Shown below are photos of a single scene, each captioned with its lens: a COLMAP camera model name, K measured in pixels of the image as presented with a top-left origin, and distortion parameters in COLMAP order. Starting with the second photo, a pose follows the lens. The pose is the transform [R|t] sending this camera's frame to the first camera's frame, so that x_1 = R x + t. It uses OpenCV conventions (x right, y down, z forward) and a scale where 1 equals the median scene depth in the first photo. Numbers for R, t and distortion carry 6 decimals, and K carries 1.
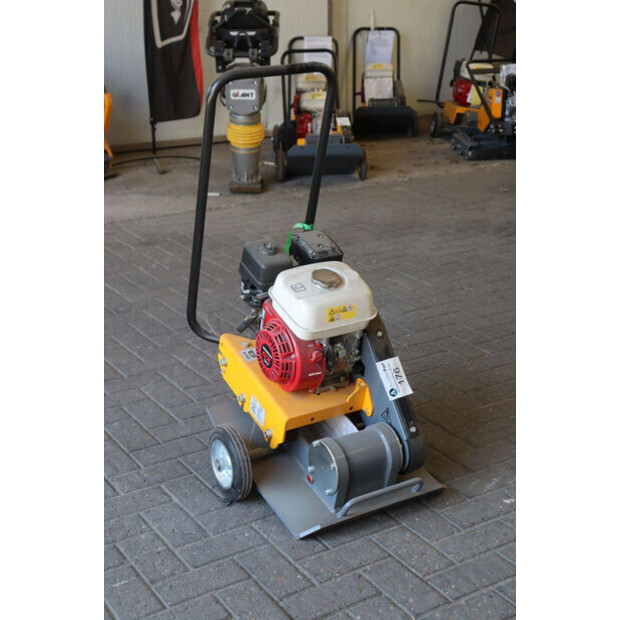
lens RADIAL K [[1032.6, 0, 313.9], [0, 1032.6, 311.4], [0, 0, 1]] dist [0.206408, 0.000000]
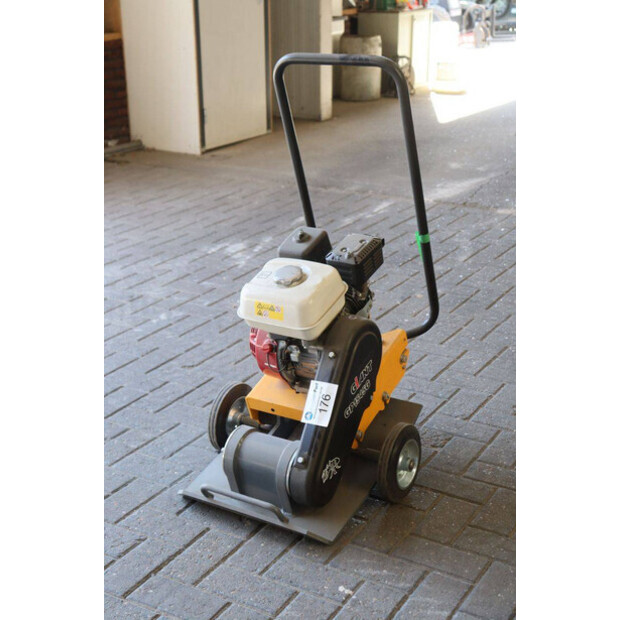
lens RADIAL K [[1013.8, 0, 310.3], [0, 1013.8, 309.3], [0, 0, 1]] dist [0.239370, 0.000000]
pose [[0.450031, 0.309624, -0.837619, 0.809850], [-0.289941, 0.937815, 0.190884, -0.185580], [0.844634, 0.156956, 0.511819, 0.515479]]
